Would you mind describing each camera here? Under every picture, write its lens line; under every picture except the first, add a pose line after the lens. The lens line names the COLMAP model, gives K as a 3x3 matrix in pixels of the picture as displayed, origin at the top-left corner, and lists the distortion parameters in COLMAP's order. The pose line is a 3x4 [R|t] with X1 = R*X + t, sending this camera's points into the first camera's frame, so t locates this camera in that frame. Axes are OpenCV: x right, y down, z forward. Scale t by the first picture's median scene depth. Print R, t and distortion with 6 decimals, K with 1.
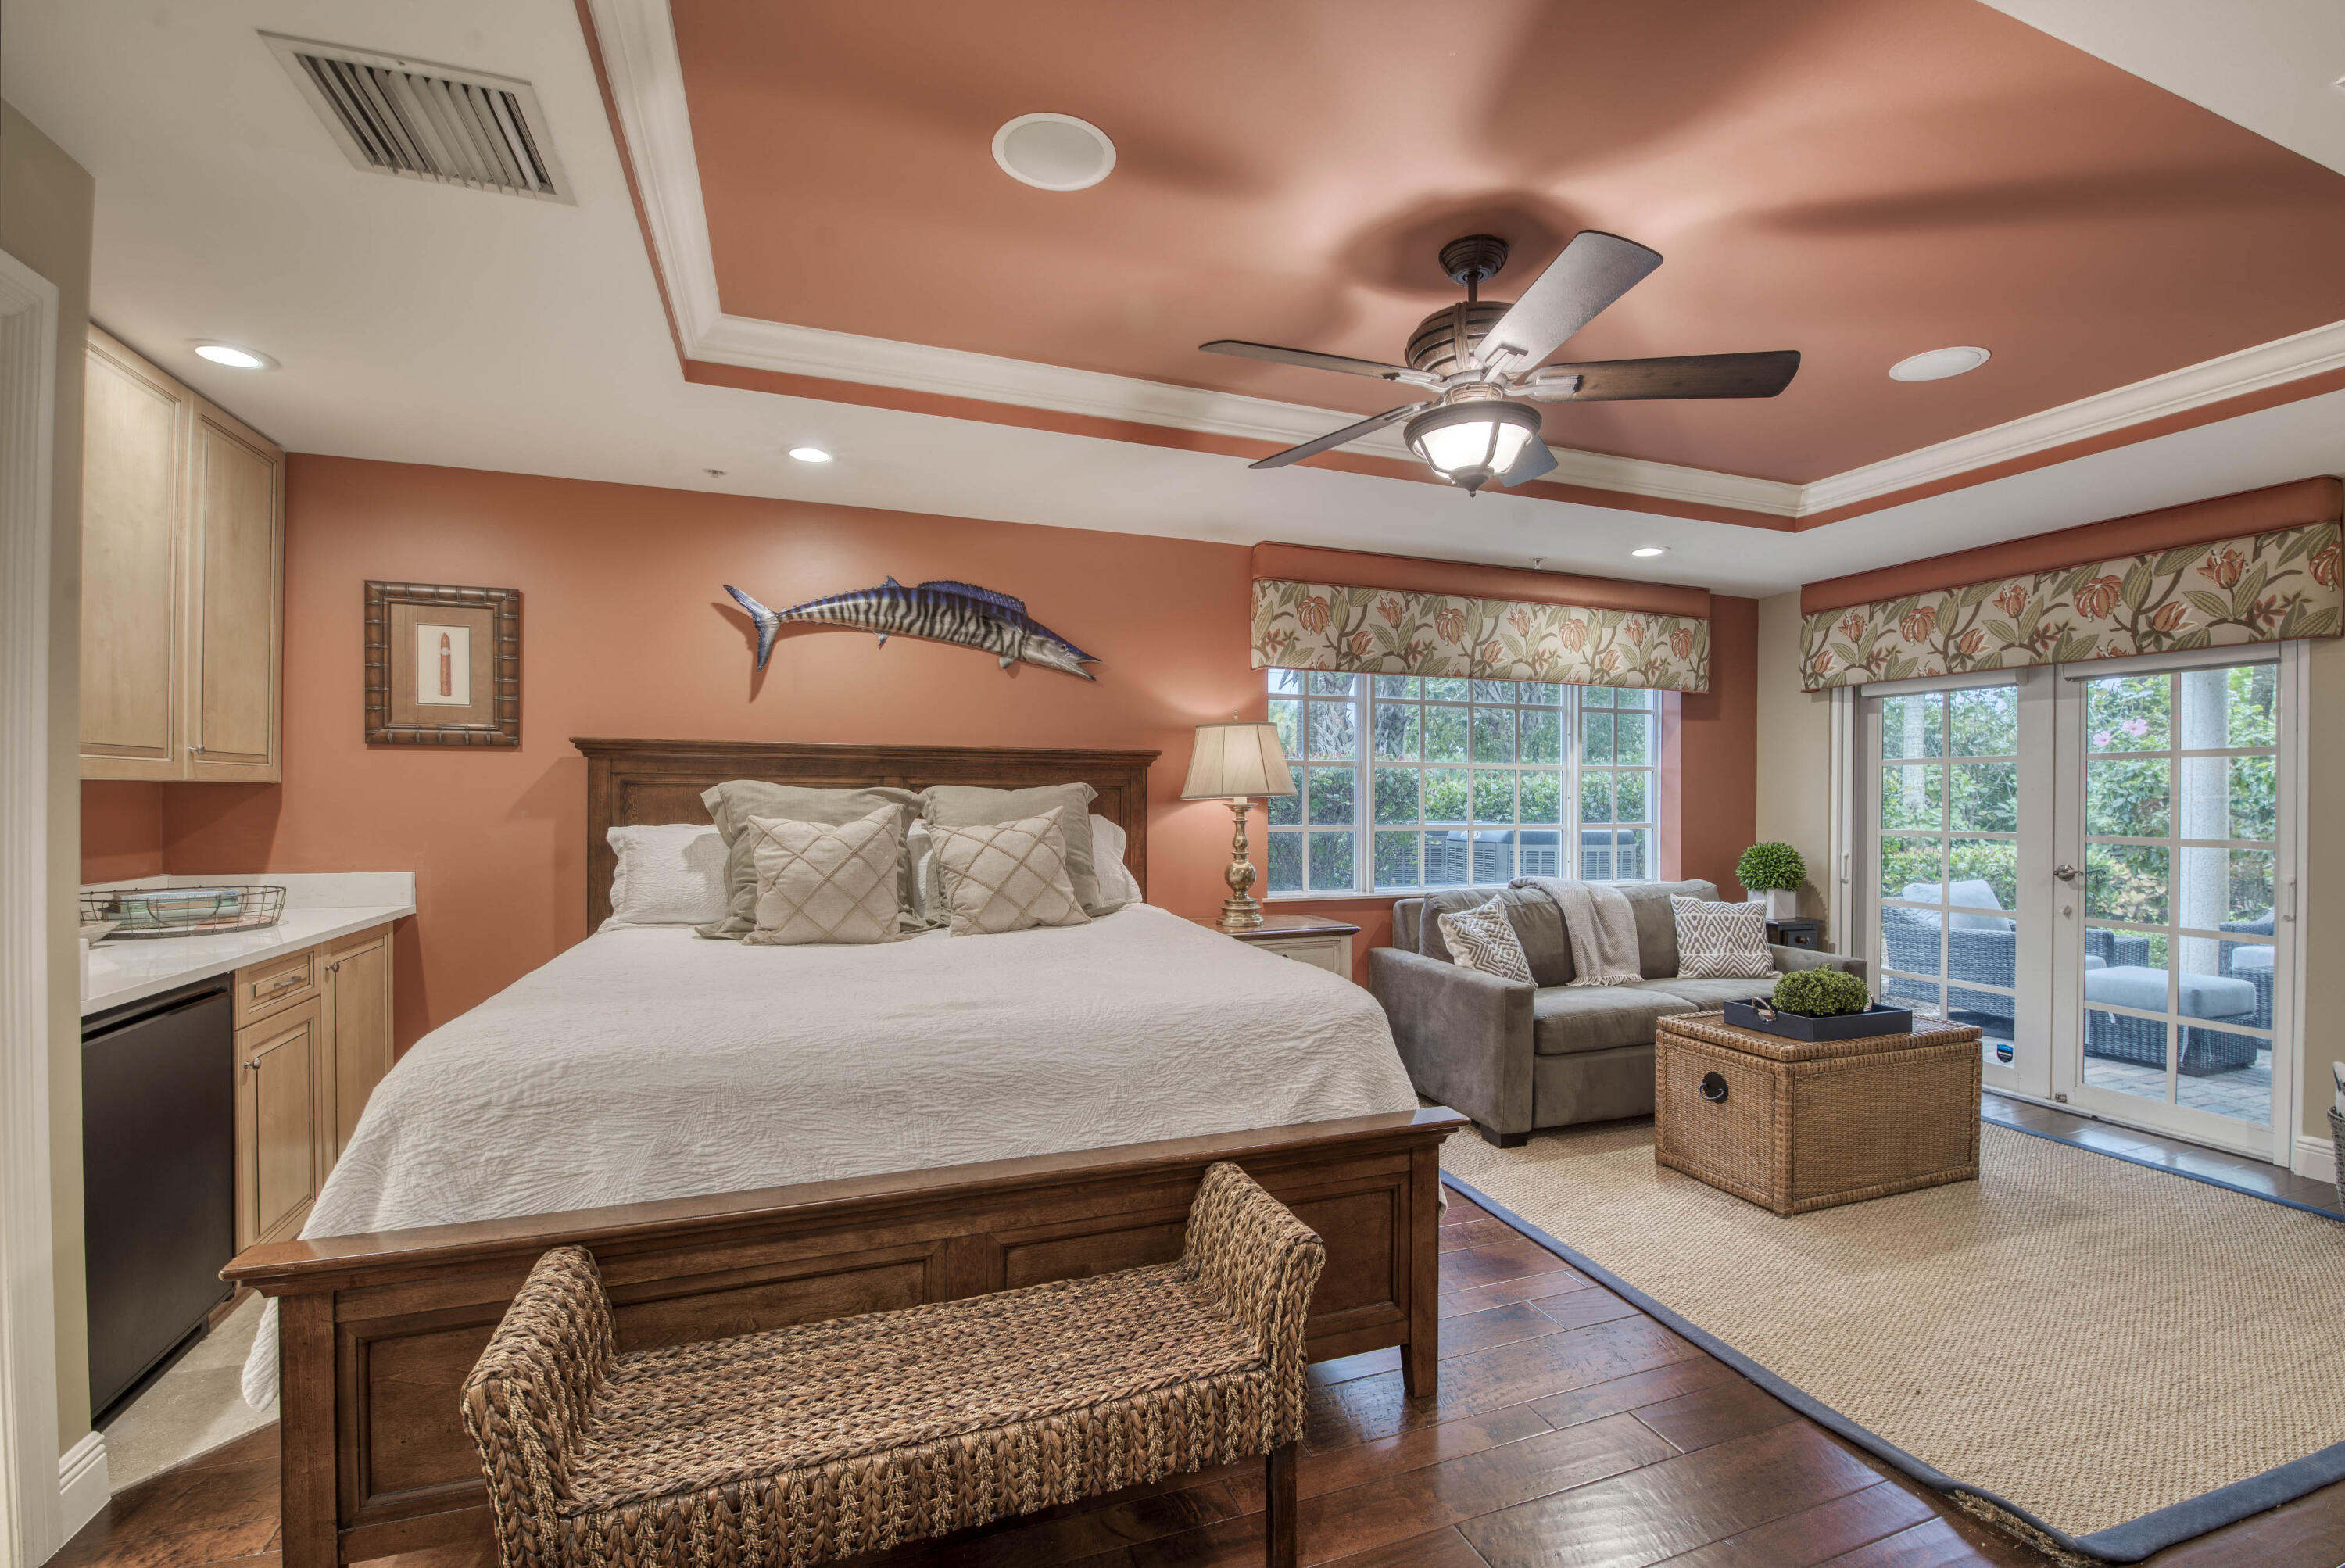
lens RADIAL K [[1018.0, 0, 1183.5], [0, 1018.0, 789.3], [0, 0, 1]] dist [-0.012640, -0.004728]
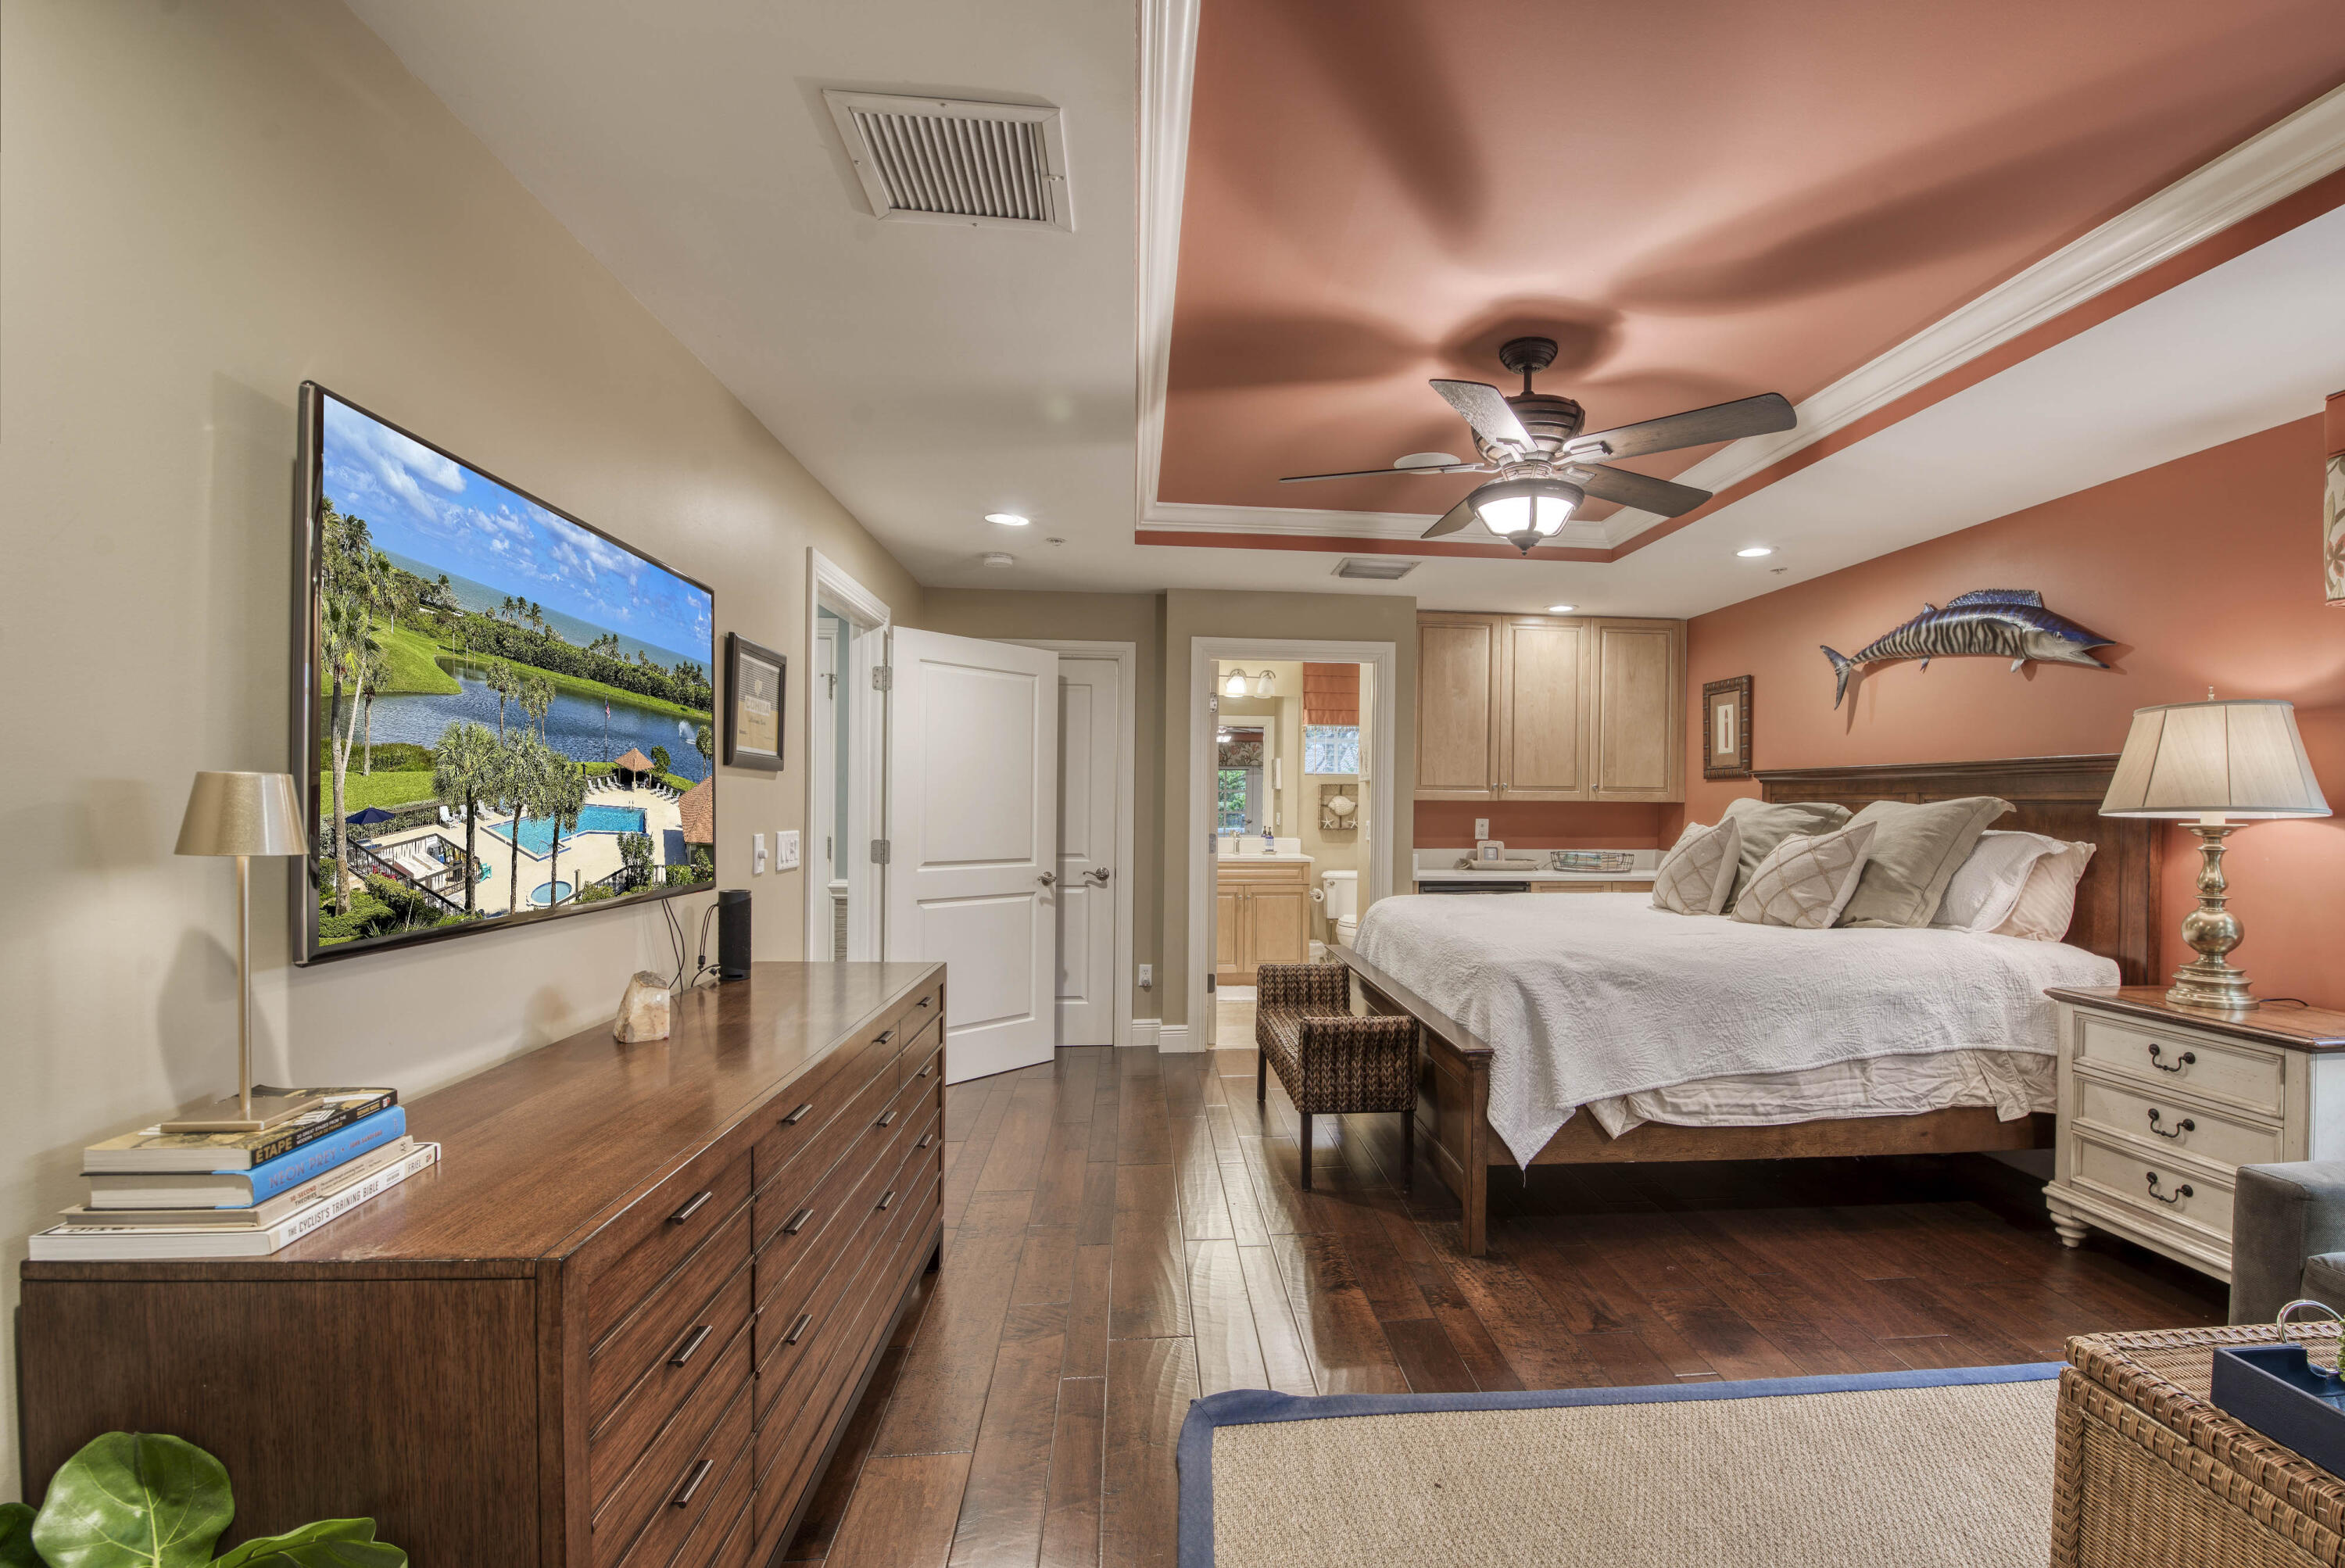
lens RADIAL K [[1018.0, 0, 1182.5], [0, 1018.0, 792.4], [0, 0, 1]] dist [-0.012640, -0.004728]
pose [[-0.314338, -0.019957, -0.949101, 1.052401], [-0.012106, 0.999782, -0.017013, 0.015886], [0.949234, 0.006142, -0.314511, 0.669221]]
